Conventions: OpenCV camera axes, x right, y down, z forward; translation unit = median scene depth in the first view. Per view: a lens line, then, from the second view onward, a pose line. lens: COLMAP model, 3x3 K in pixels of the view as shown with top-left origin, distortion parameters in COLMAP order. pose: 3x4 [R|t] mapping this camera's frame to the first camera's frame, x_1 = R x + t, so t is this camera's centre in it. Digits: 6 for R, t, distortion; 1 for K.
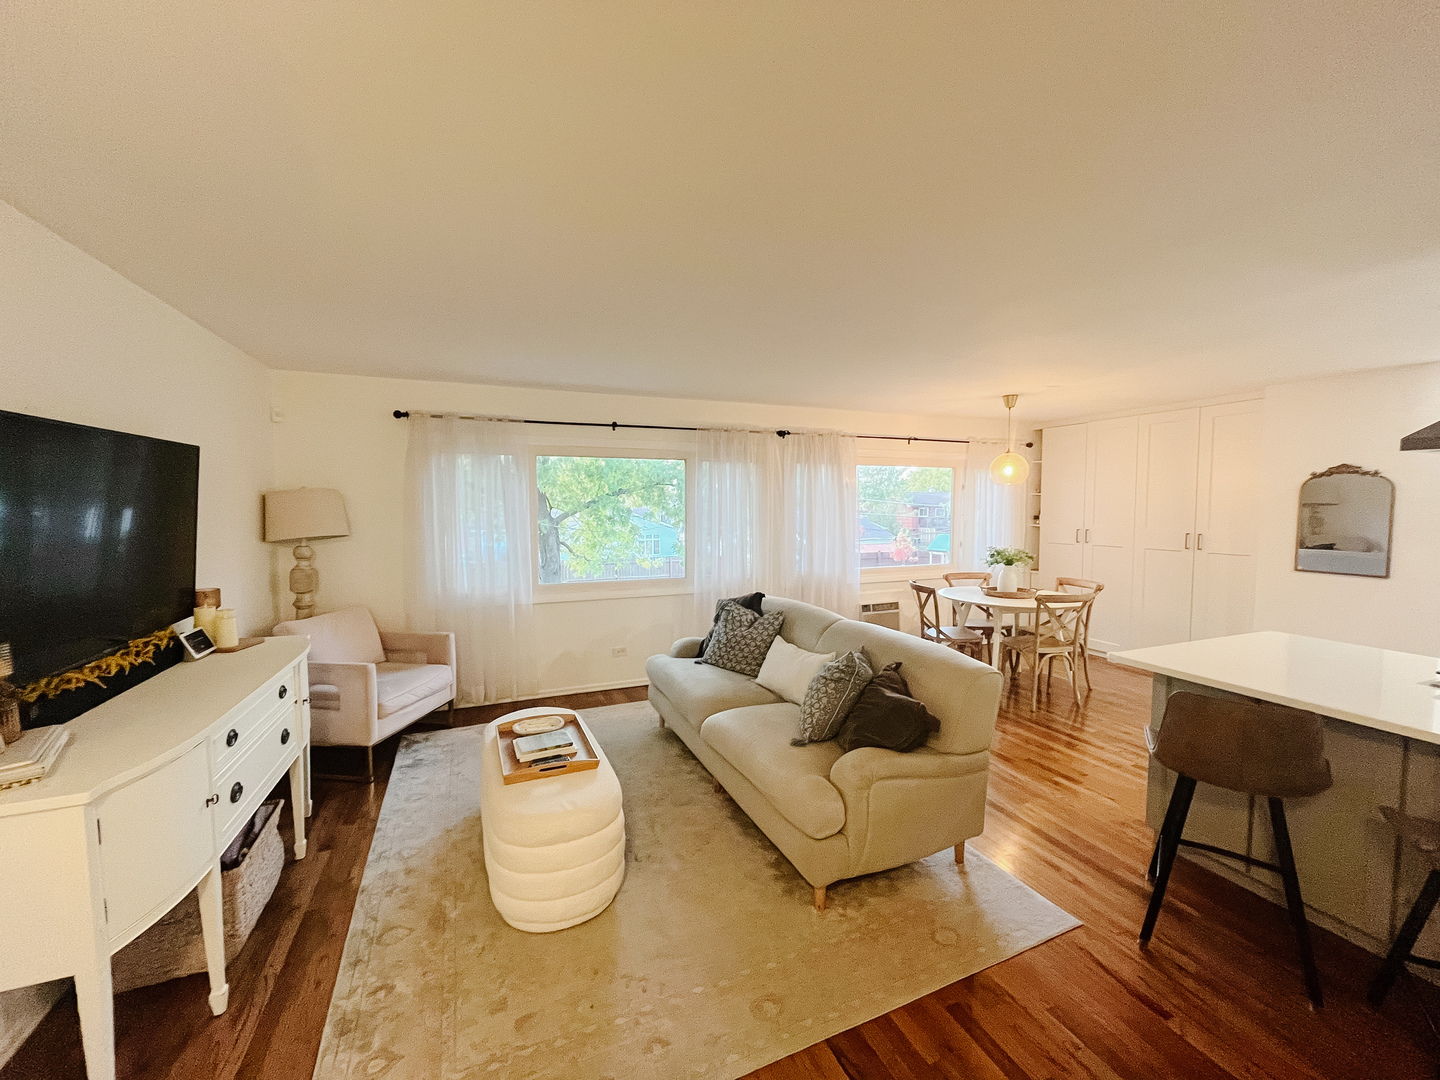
lens RADIAL K [[581.2, 0, 716.9], [0, 581.2, 537.2], [0, 0, 1]] dist [-0.001534, -0.000166]
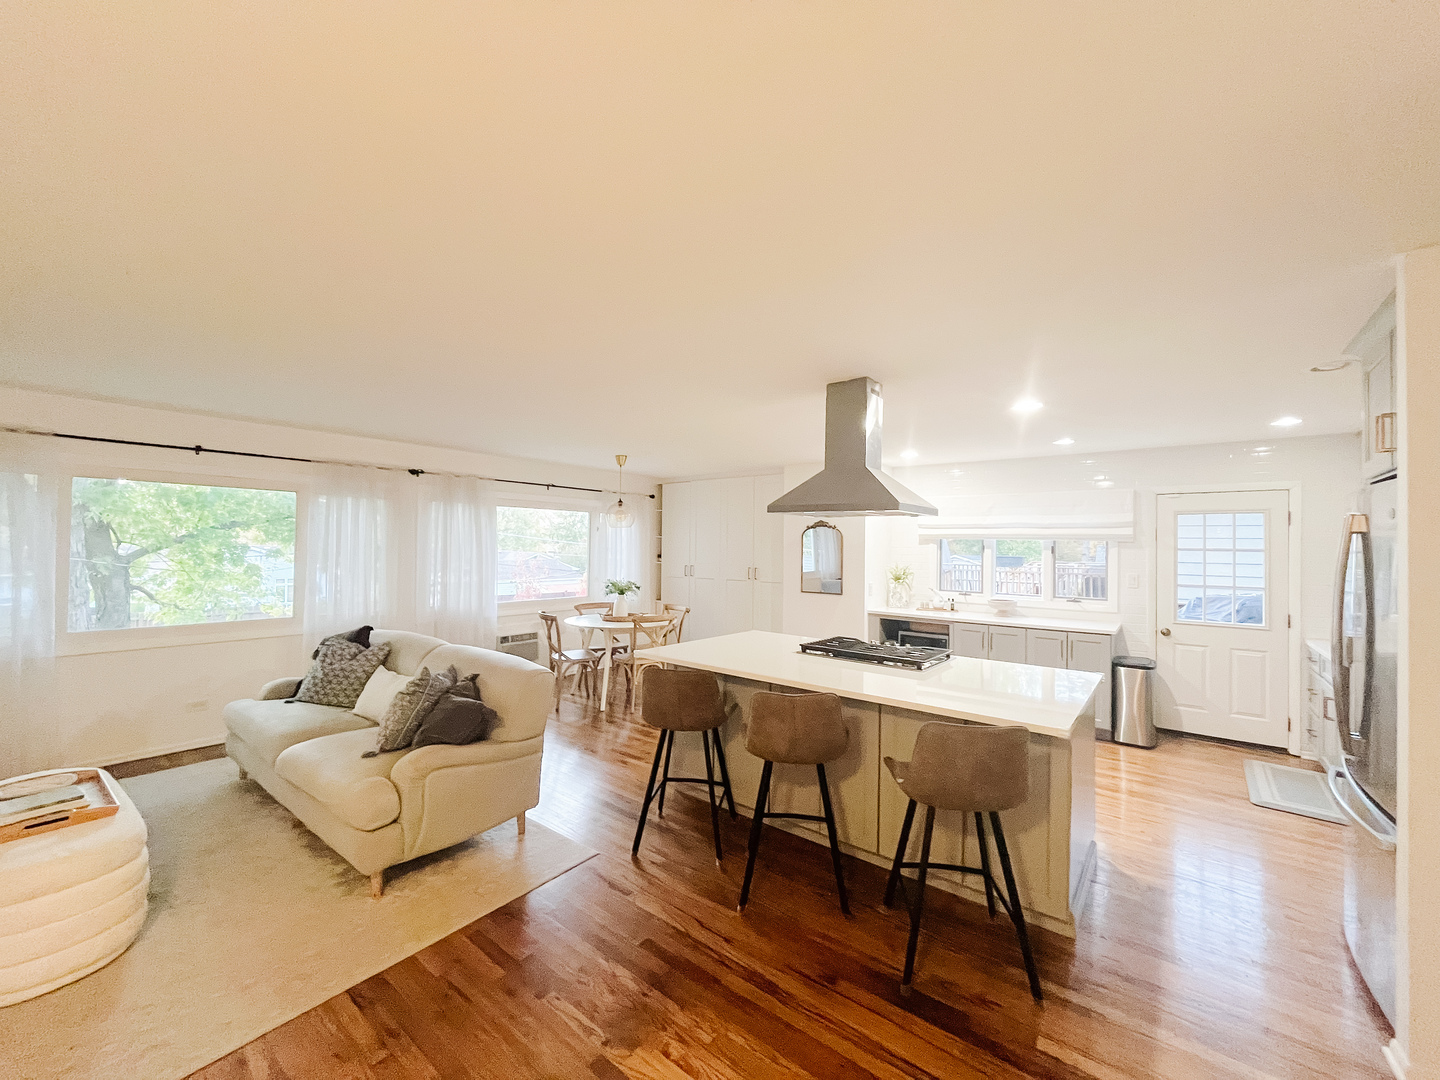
lens RADIAL K [[581.2, 0, 716.9], [0, 581.2, 537.2], [0, 0, 1]] dist [-0.001534, -0.000166]
pose [[0.873866, 0.021116, 0.485708, 0.116967], [0.013315, 0.997642, -0.067327, 0.017728], [-0.485984, 0.065302, 0.871524, -0.207756]]
